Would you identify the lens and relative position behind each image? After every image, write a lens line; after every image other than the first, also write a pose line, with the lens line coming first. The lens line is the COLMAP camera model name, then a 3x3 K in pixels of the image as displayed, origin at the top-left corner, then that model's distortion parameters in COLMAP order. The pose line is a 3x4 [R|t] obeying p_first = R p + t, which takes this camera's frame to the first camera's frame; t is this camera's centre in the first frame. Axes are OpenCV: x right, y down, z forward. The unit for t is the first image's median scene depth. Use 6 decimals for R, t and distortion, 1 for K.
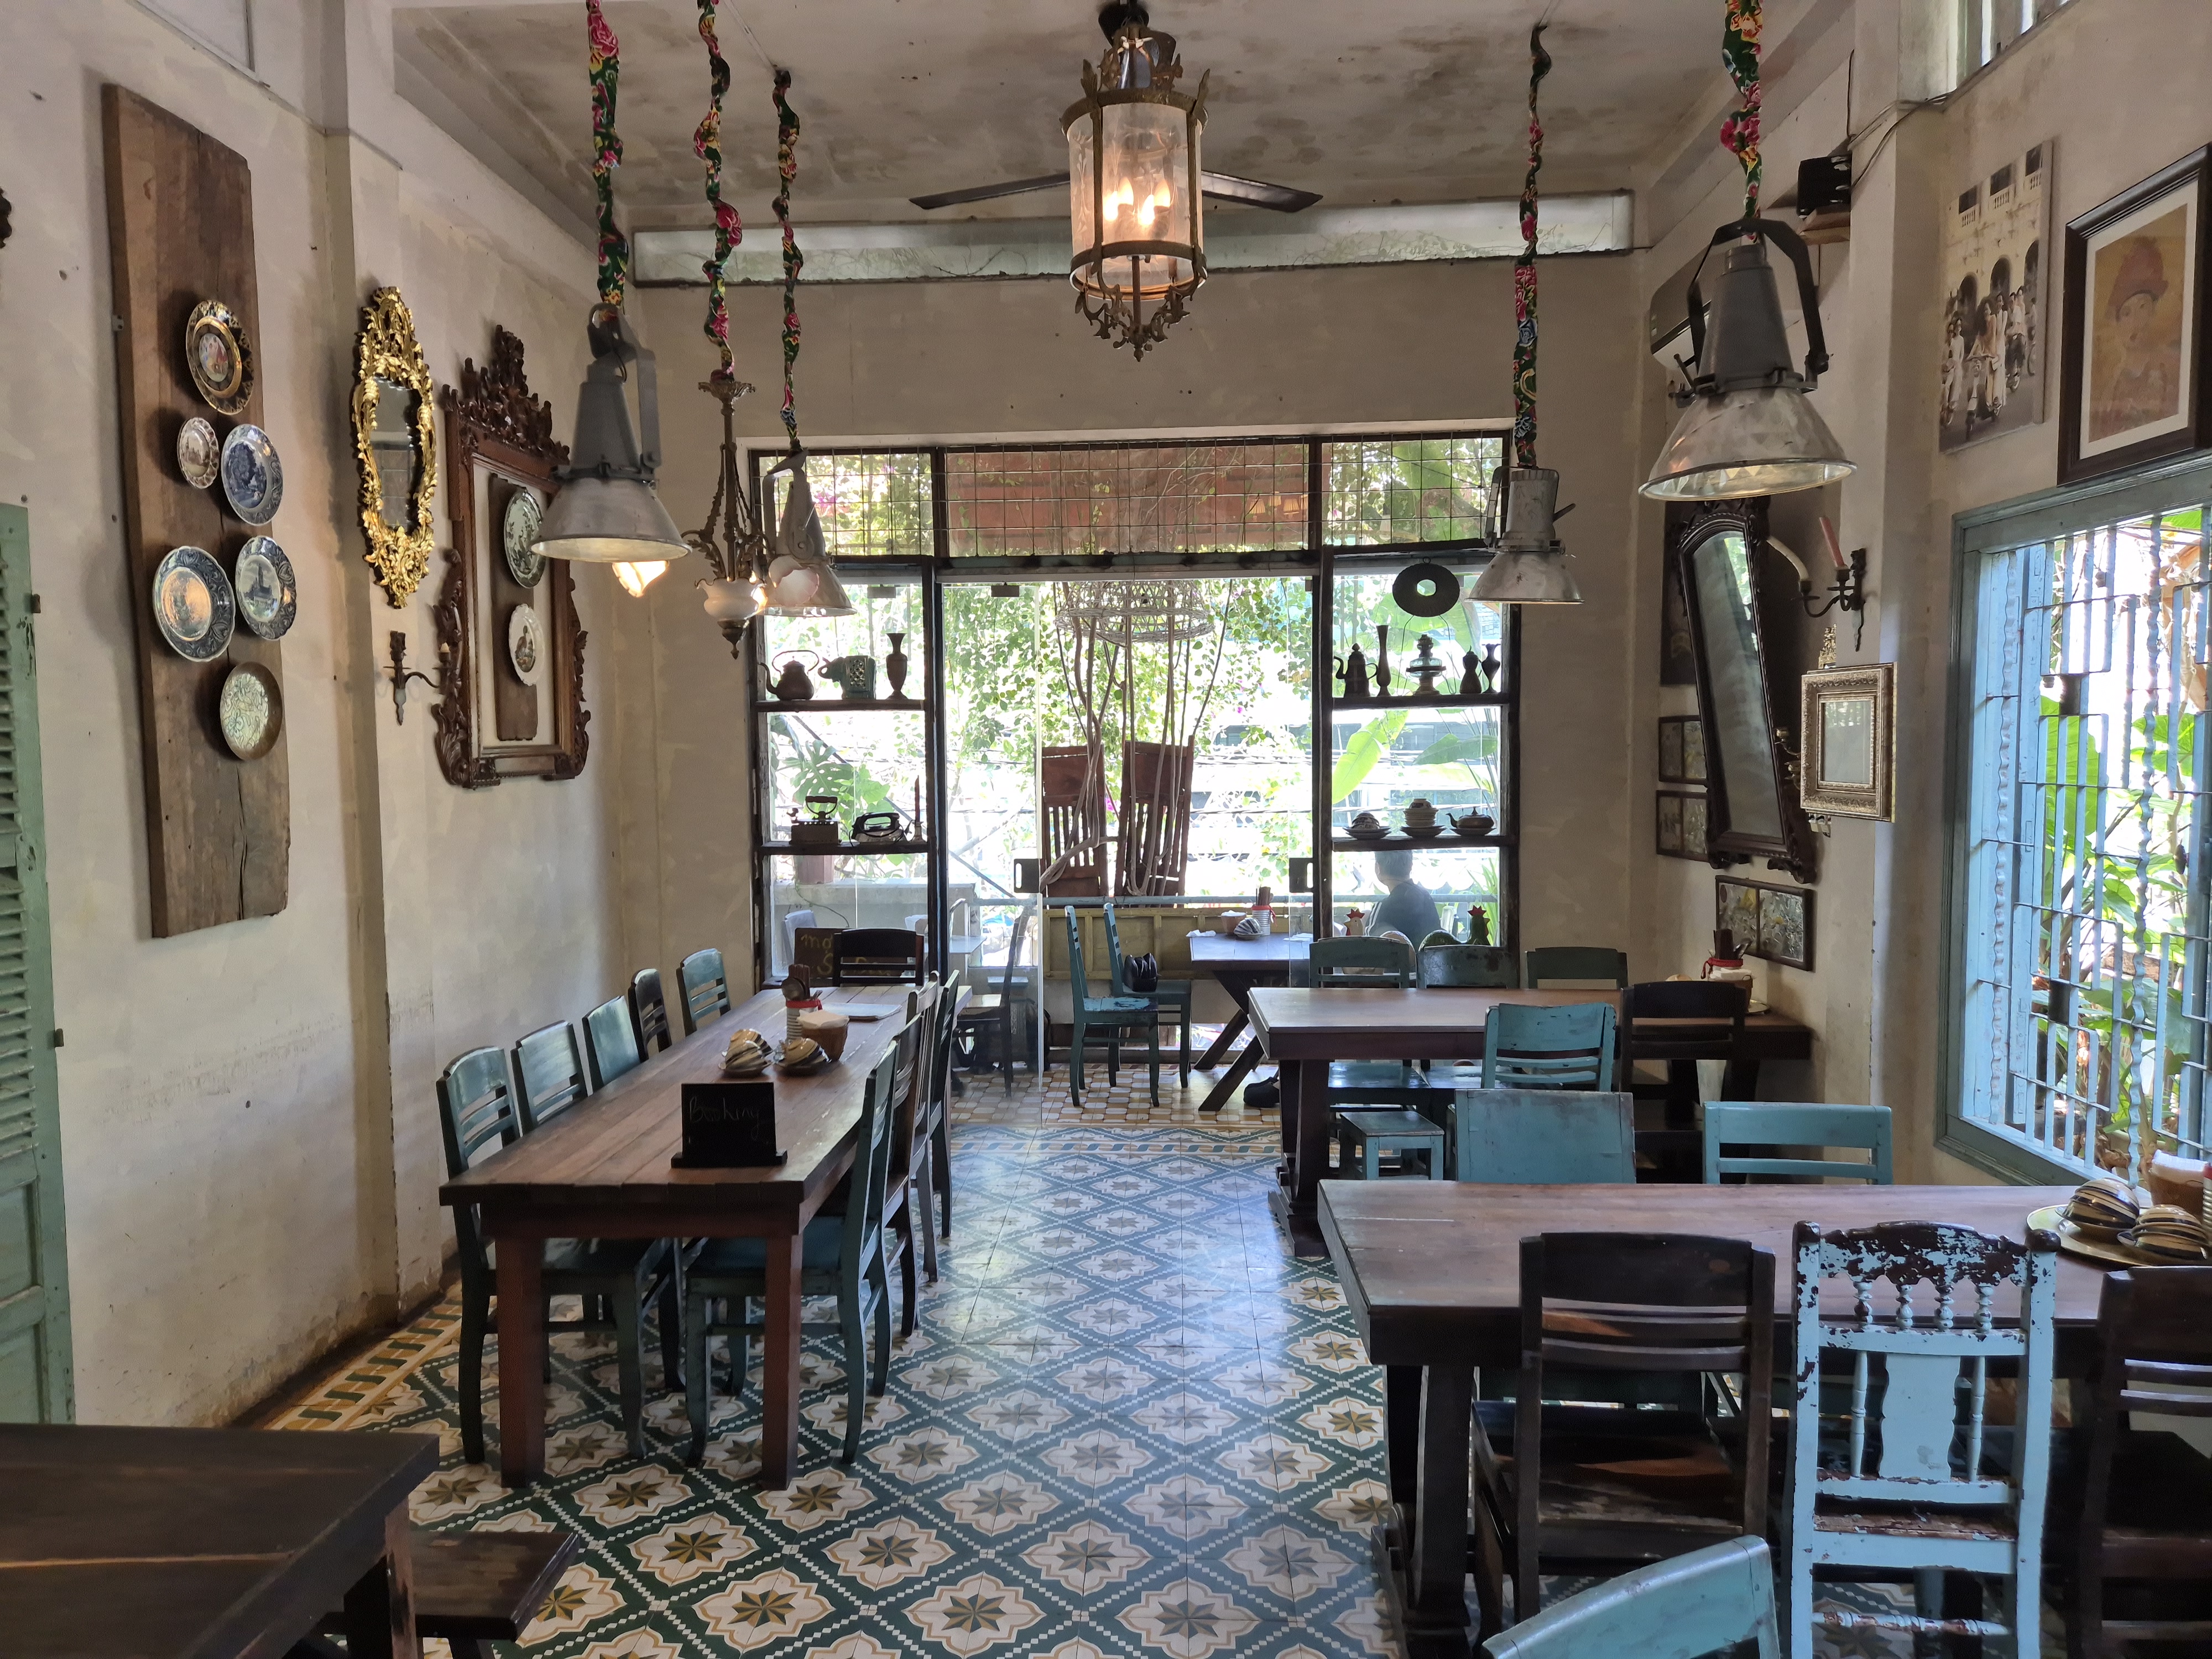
lens RADIAL K [[1470.3, 0, 1067.5], [0, 1470.3, 824.6], [0, 0, 1]] dist [0.076661, -0.069384]
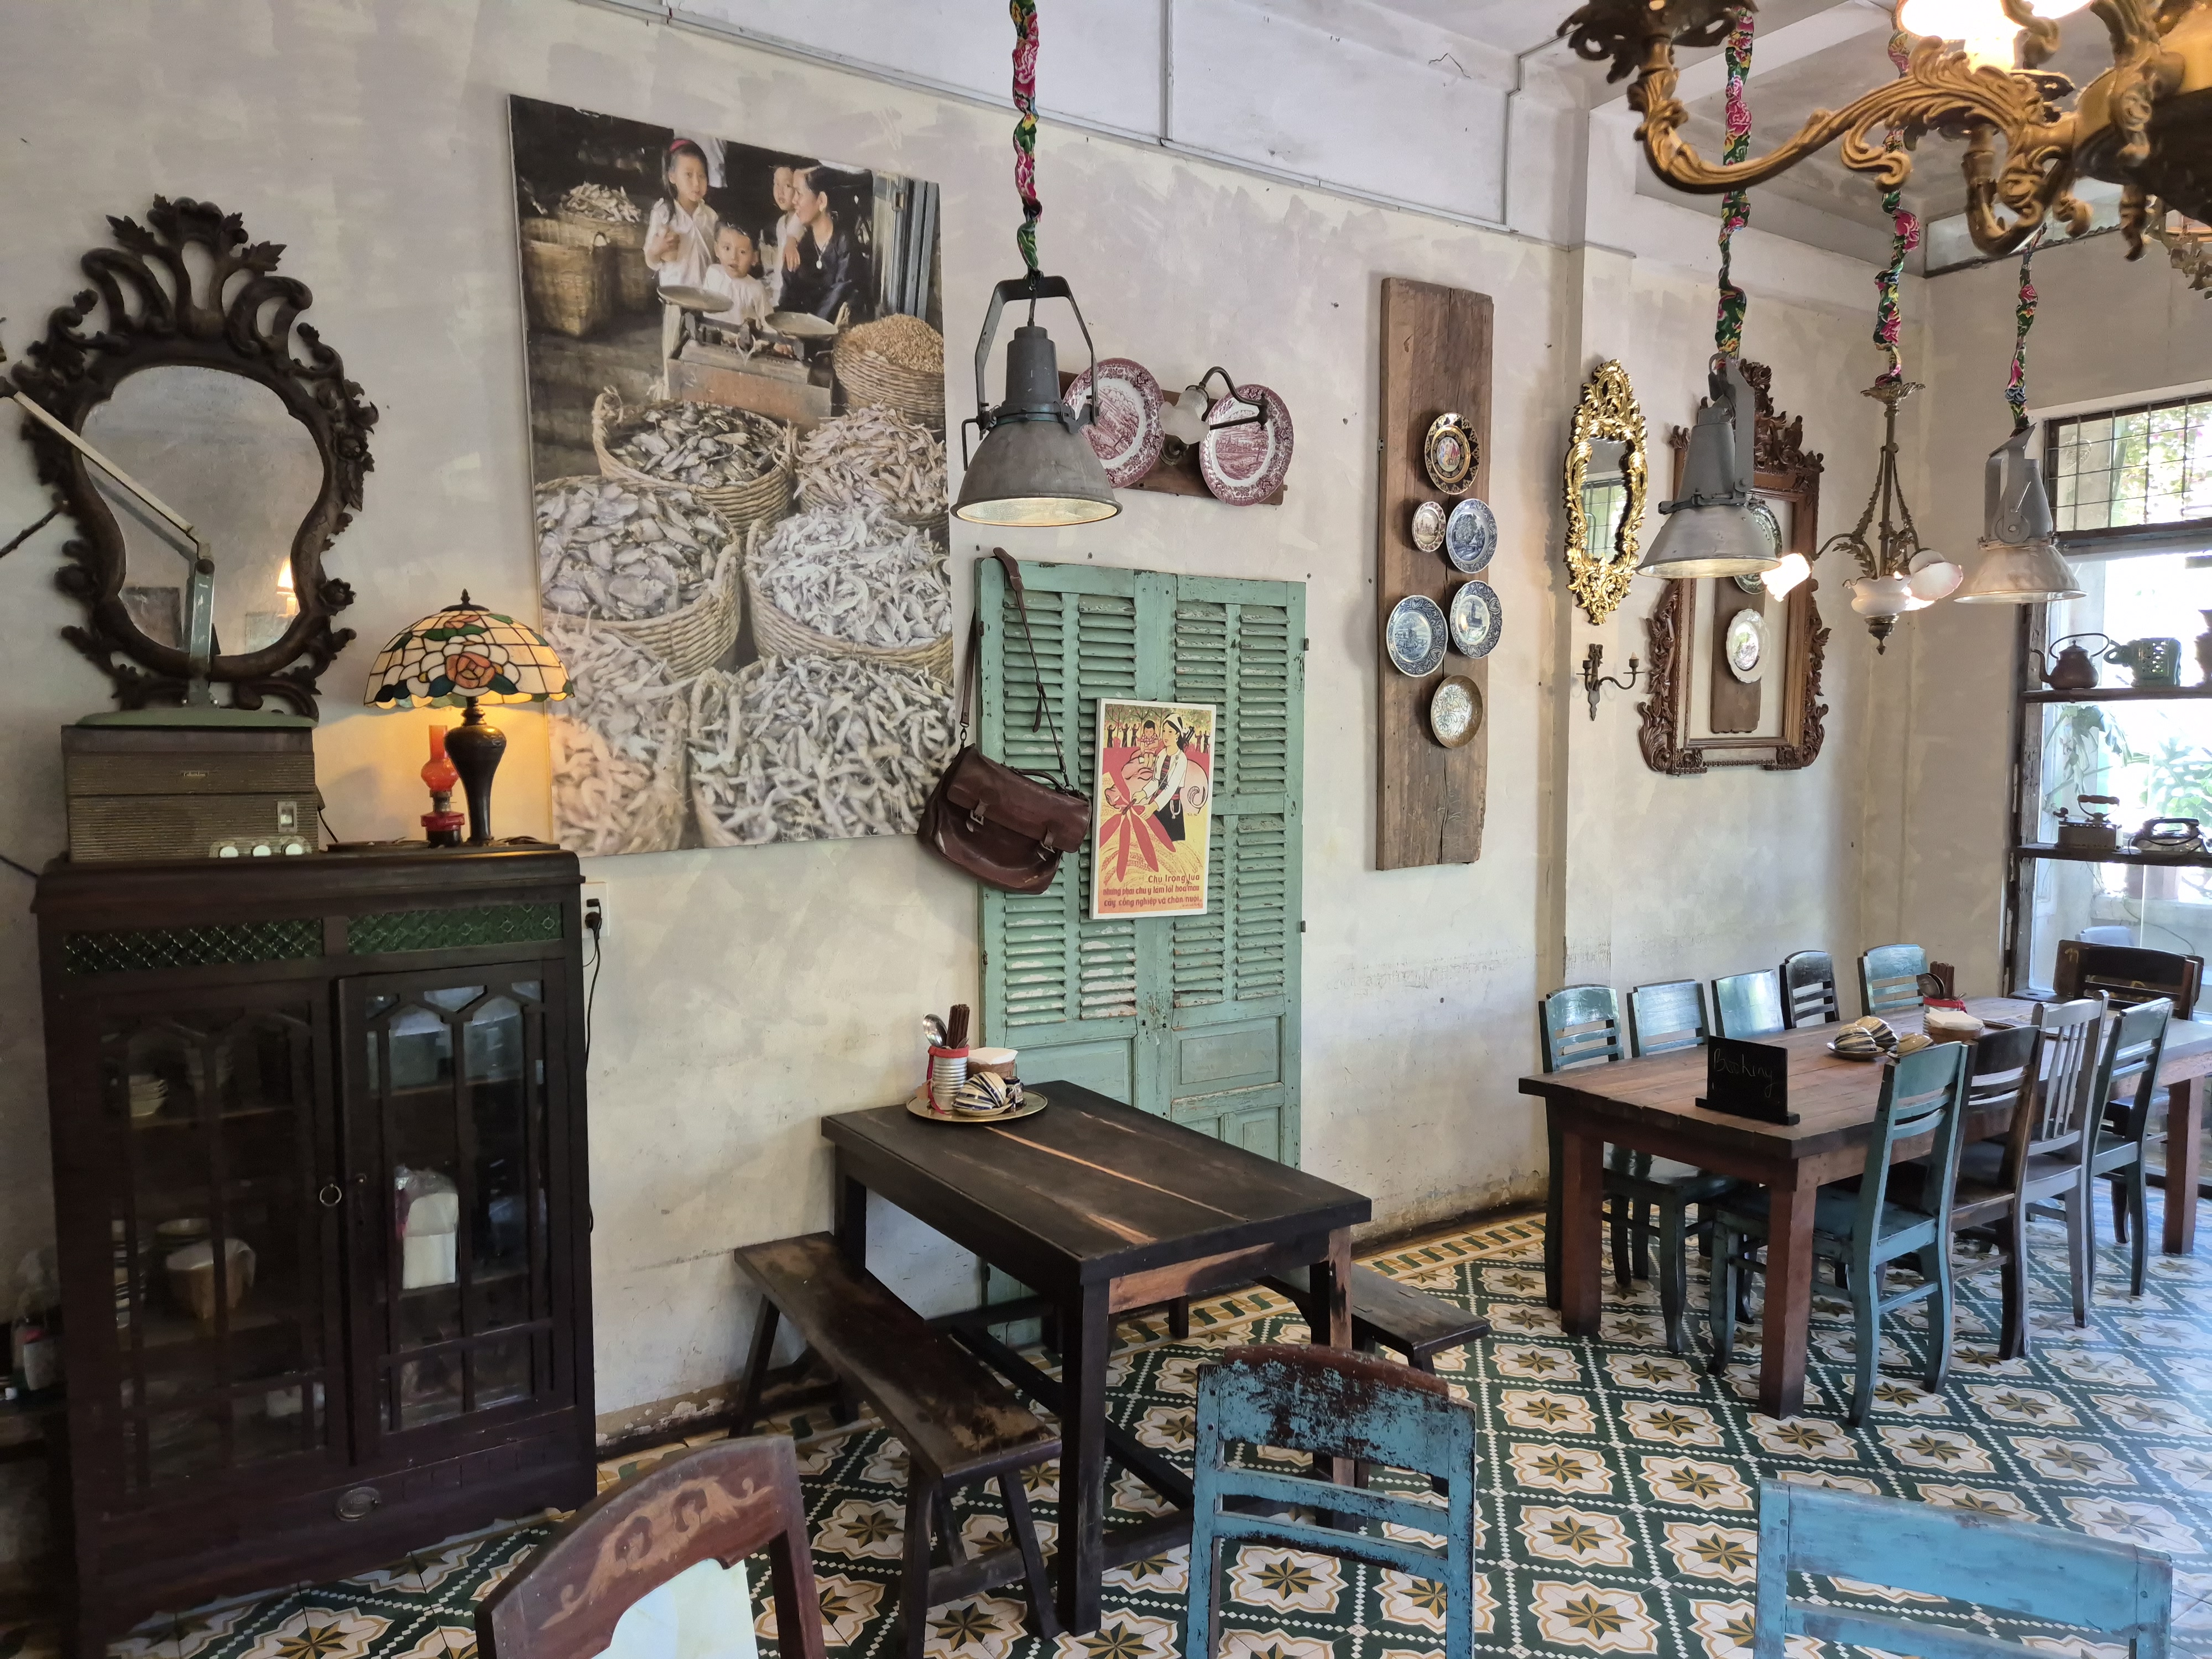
lens RADIAL K [[1470.3, 0, 1067.5], [0, 1470.3, 824.6], [0, 0, 1]] dist [0.076661, -0.069384]
pose [[0.585993, 0.057194, -0.808295, 0.316870], [-0.051692, 0.998113, 0.033150, 0.000274], [0.808666, 0.022357, 0.587844, -0.067620]]
